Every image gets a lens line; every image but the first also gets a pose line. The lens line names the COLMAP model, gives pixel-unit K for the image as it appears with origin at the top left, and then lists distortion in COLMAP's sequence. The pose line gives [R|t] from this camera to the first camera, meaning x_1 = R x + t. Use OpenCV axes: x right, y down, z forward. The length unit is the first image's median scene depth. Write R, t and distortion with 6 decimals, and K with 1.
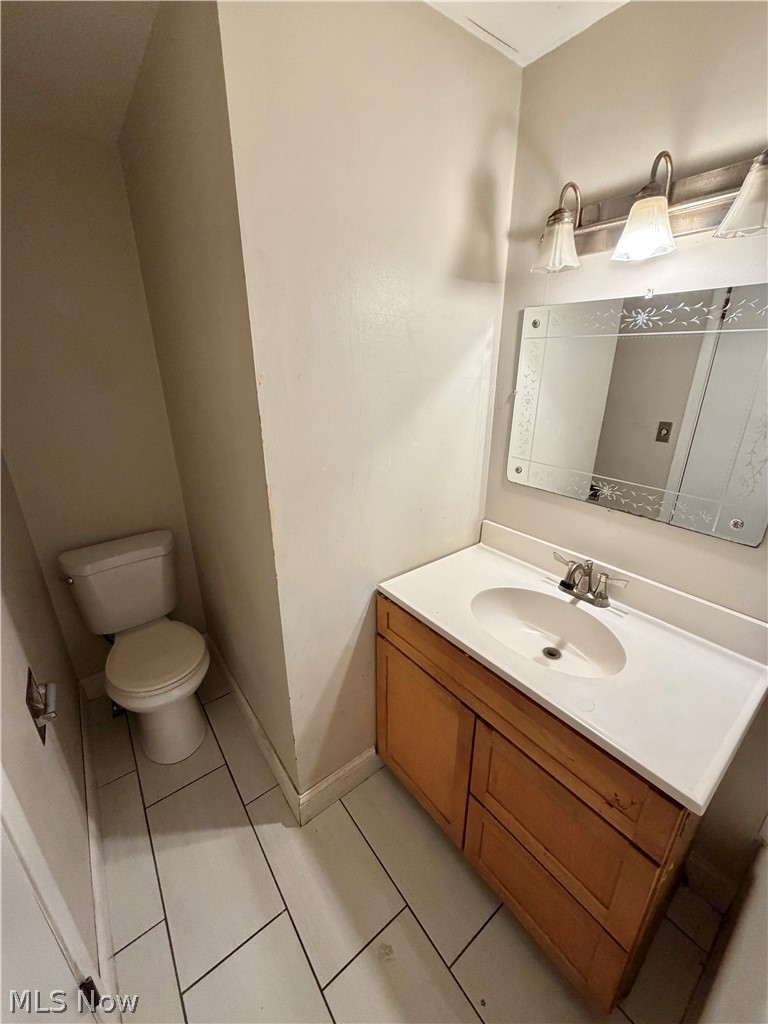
lens RADIAL K [[409.6, 0, 387.9], [0, 409.6, 513.4], [0, 0, 1]] dist [0.001641, 0.000362]
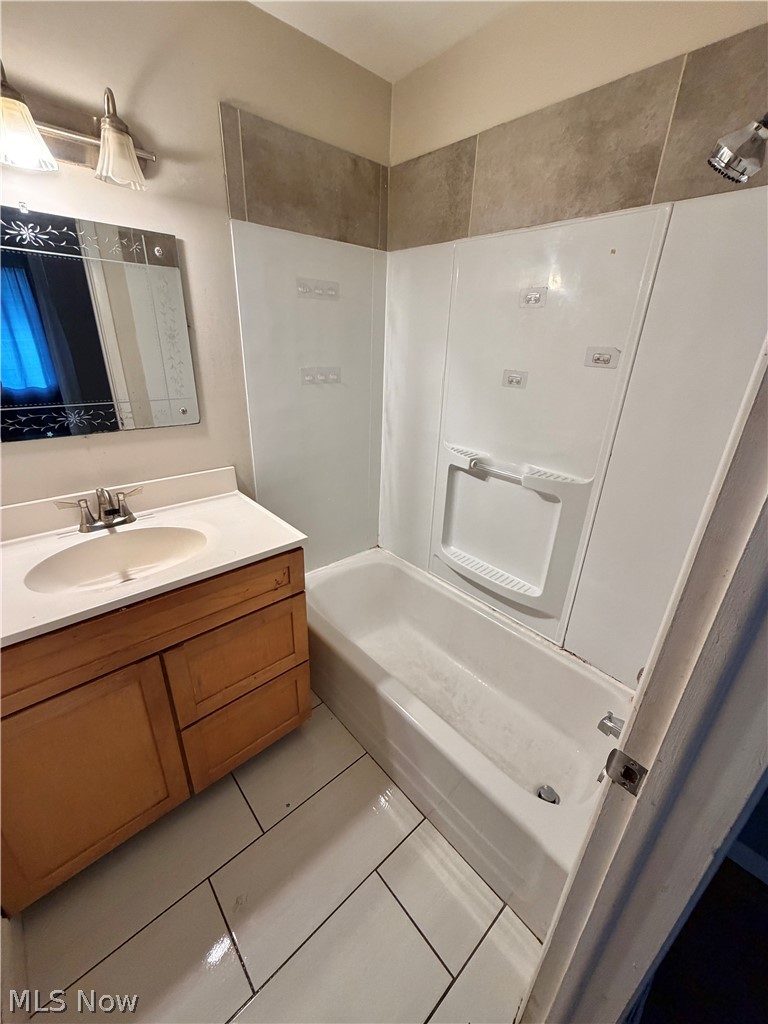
lens RADIAL K [[409.6, 0, 383.5], [0, 409.6, 514.4], [0, 0, 1]] dist [0.001641, 0.000362]
pose [[-0.071905, -0.398562, 0.914318, -0.577959], [0.324515, 0.857467, 0.399301, -0.009377], [-0.943144, 0.325422, 0.067684, 0.317926]]
